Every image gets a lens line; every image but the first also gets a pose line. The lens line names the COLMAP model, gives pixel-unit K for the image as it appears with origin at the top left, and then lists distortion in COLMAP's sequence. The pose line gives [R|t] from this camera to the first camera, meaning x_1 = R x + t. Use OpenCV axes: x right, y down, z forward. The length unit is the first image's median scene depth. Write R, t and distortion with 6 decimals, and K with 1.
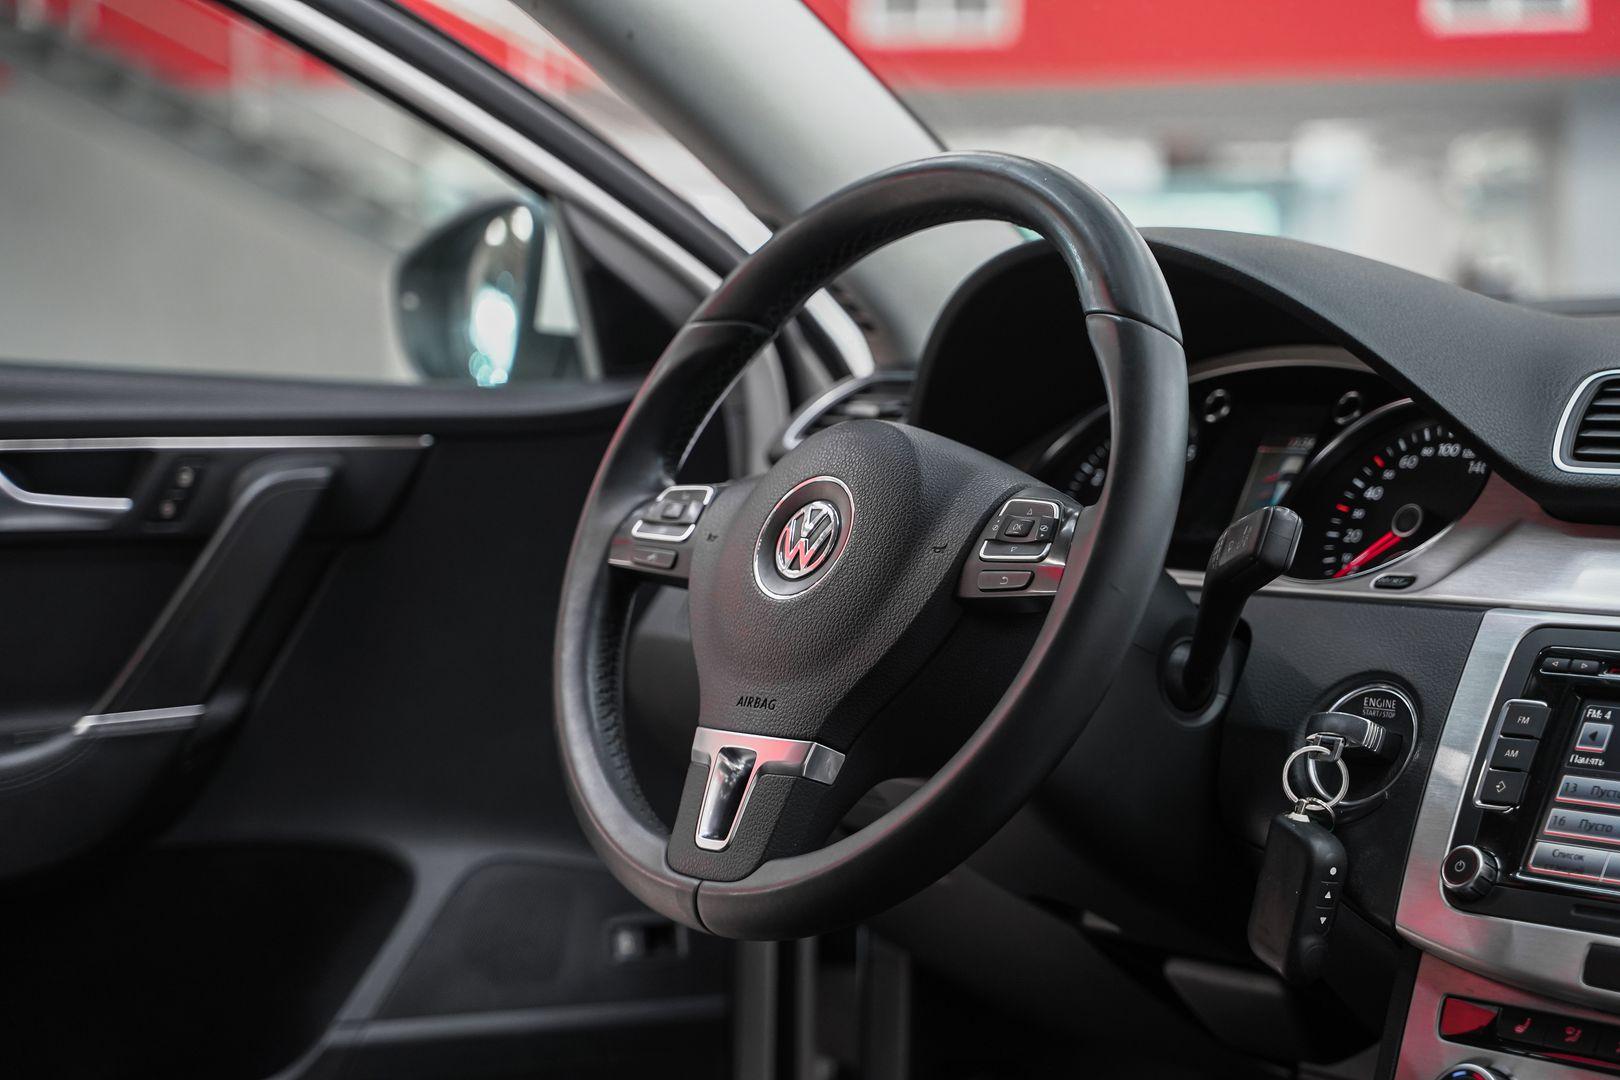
lens RADIAL K [[3358.4, 0, 806.8], [0, 3358.4, 546.2], [0, 0, 1]] dist [0.338376, 0.000000]
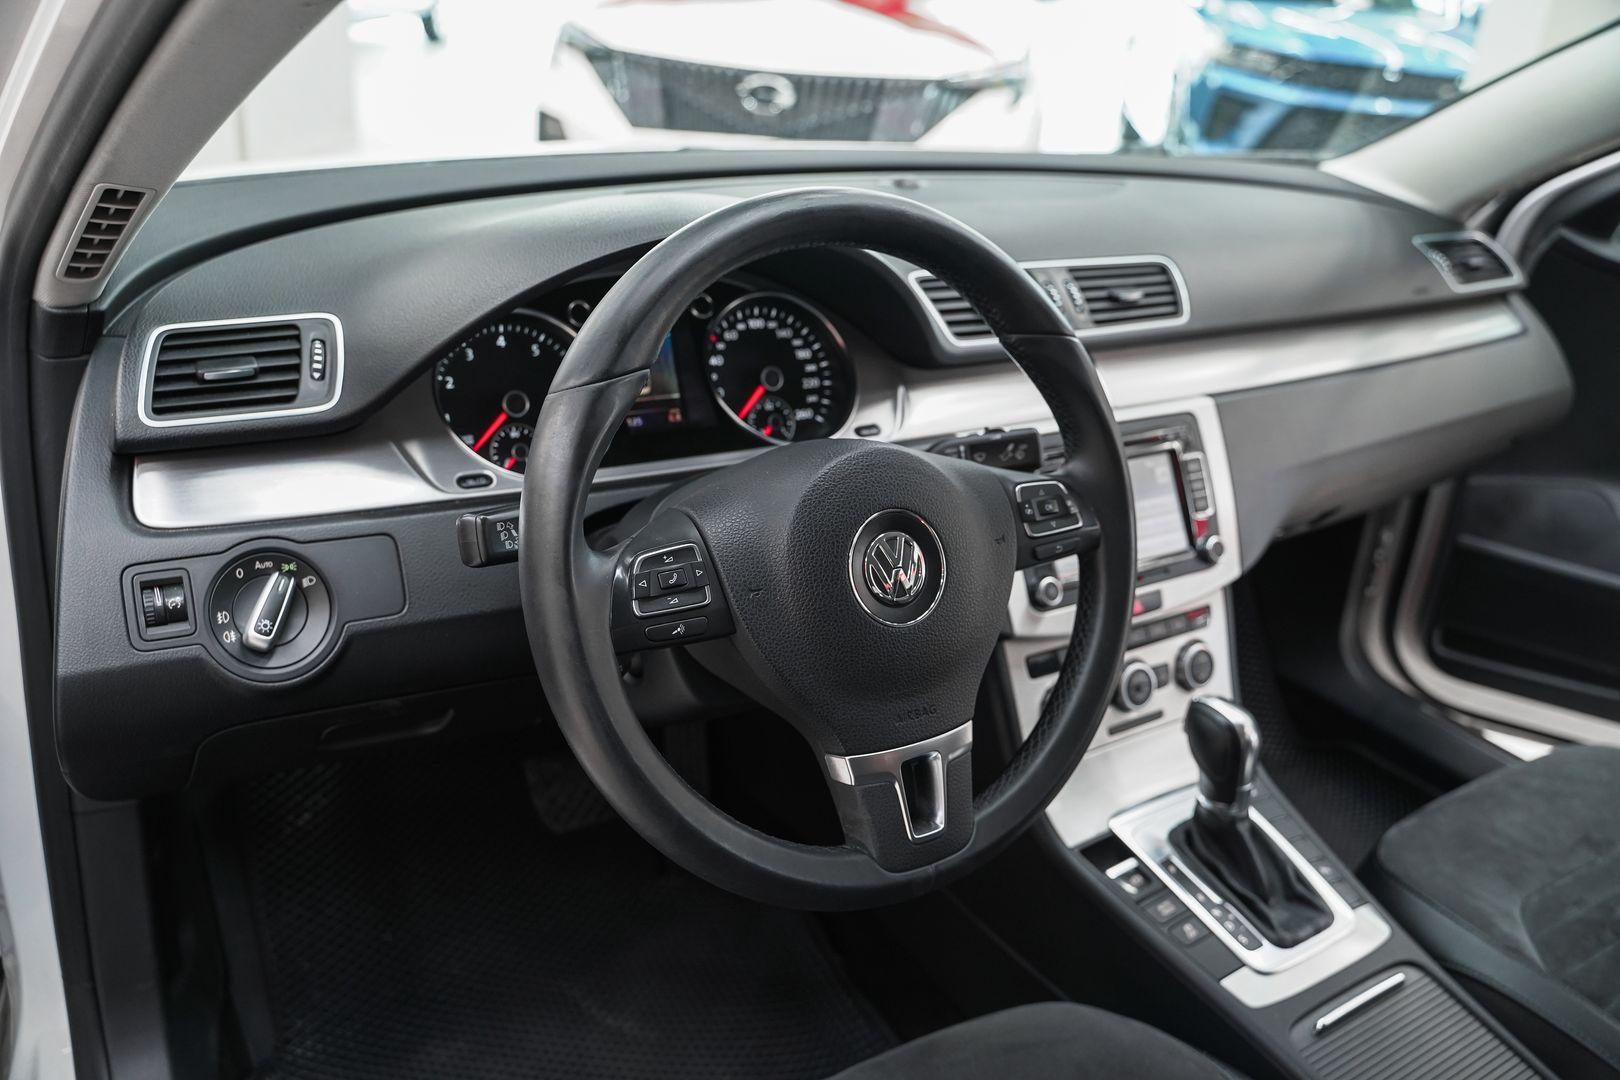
lens RADIAL K [[1313.1, 0, 808.2], [0, 1313.1, 546.6], [0, 0, 1]] dist [-0.110447, 0.082017]
pose [[0.128086, -0.399850, 0.907587, -0.402558], [-0.022467, 0.913720, 0.405723, -0.186967], [-0.991509, -0.072358, 0.108051, 0.975637]]
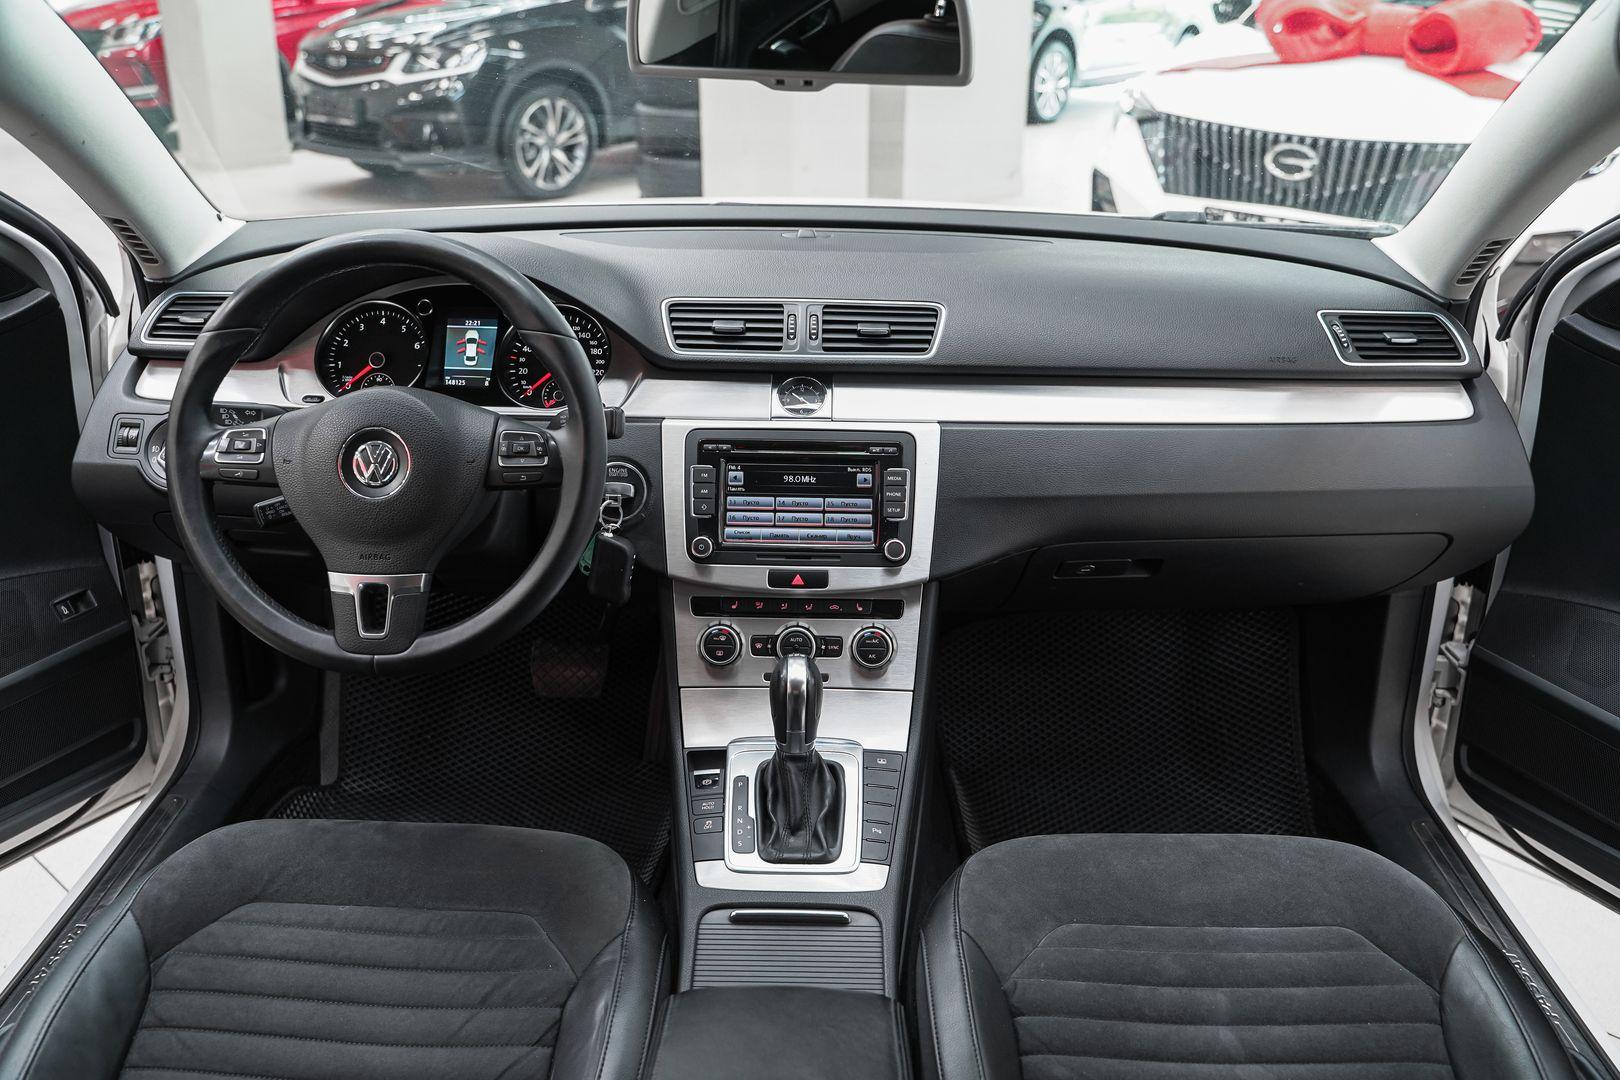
lens RADIAL K [[1313.1, 0, 800.8], [0, 1313.1, 556.3], [0, 0, 1]] dist [-0.110447, 0.082017]
pose [[0.651933, -0.299904, 0.696448, -0.355685], [0.024130, 0.926203, 0.376253, -0.215265], [-0.757892, -0.228487, 0.611059, 0.375746]]
